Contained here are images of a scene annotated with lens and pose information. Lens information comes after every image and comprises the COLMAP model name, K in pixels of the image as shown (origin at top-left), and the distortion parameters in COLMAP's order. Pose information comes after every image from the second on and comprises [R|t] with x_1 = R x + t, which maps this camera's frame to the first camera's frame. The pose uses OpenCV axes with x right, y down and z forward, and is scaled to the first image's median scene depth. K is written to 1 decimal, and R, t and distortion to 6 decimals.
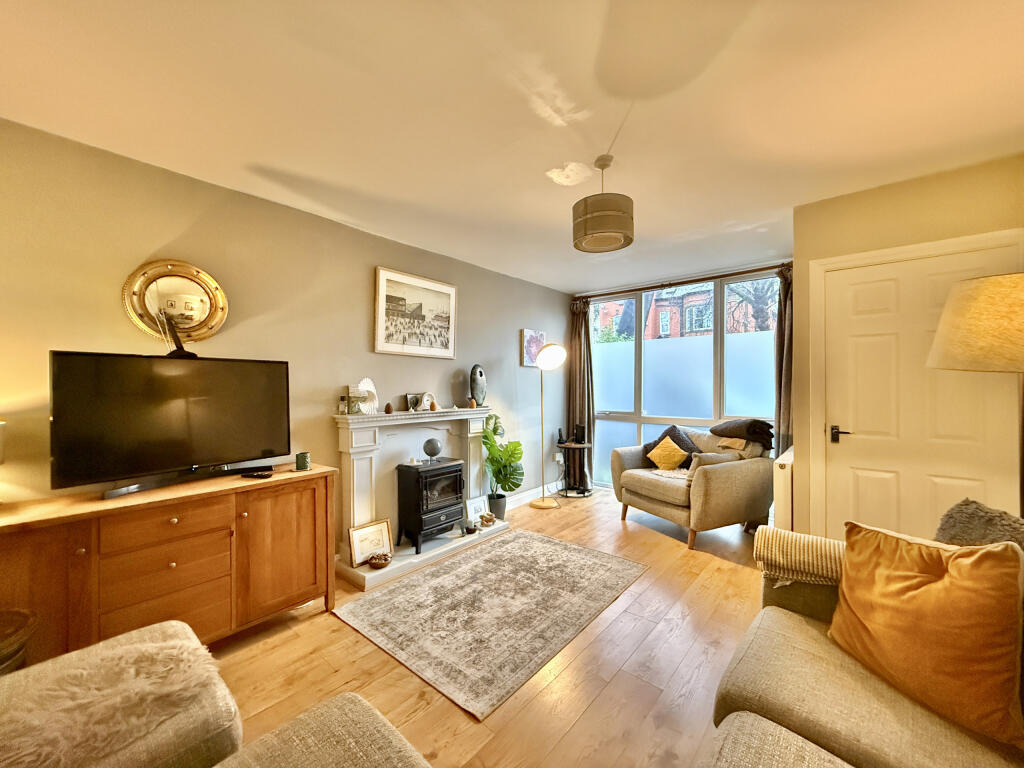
lens RADIAL K [[408.1, 0, 509.7], [0, 408.1, 386.4], [0, 0, 1]] dist [-0.000084, 0.000043]
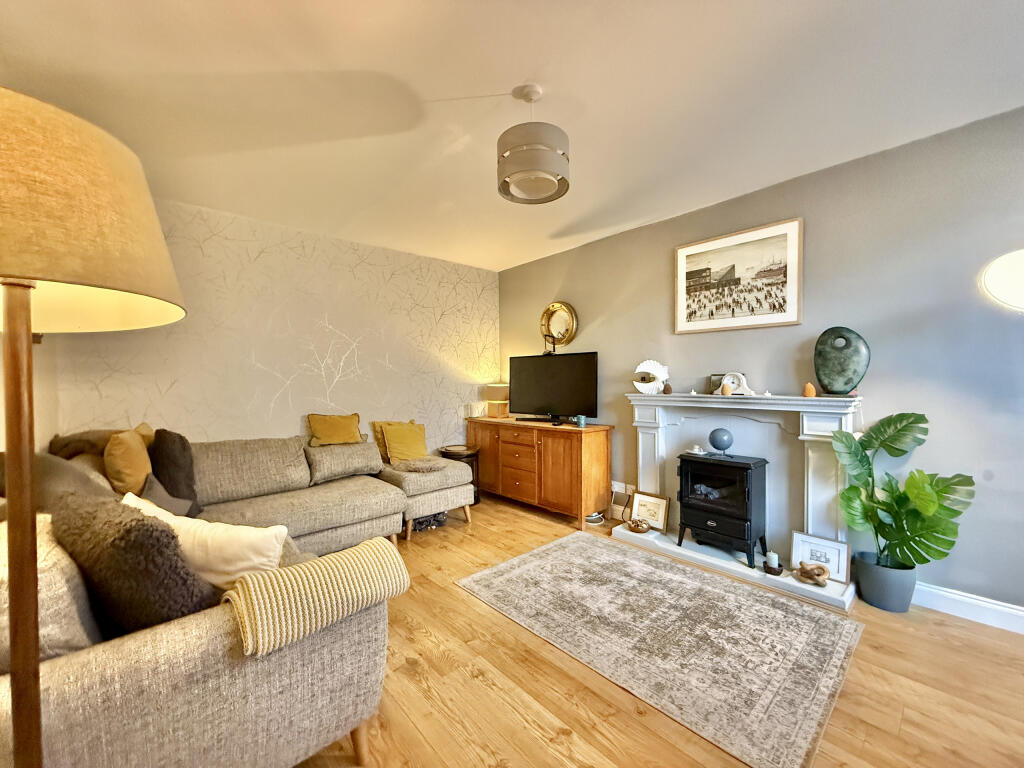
lens RADIAL K [[408.1, 0, 510.6], [0, 408.1, 385.8], [0, 0, 1]] dist [-0.000084, 0.000043]
pose [[-0.135162, 0.018877, -0.990644, 0.713783], [0.010247, 0.999792, 0.017653, 0.022474], [0.990771, -0.007765, -0.135327, 0.713371]]
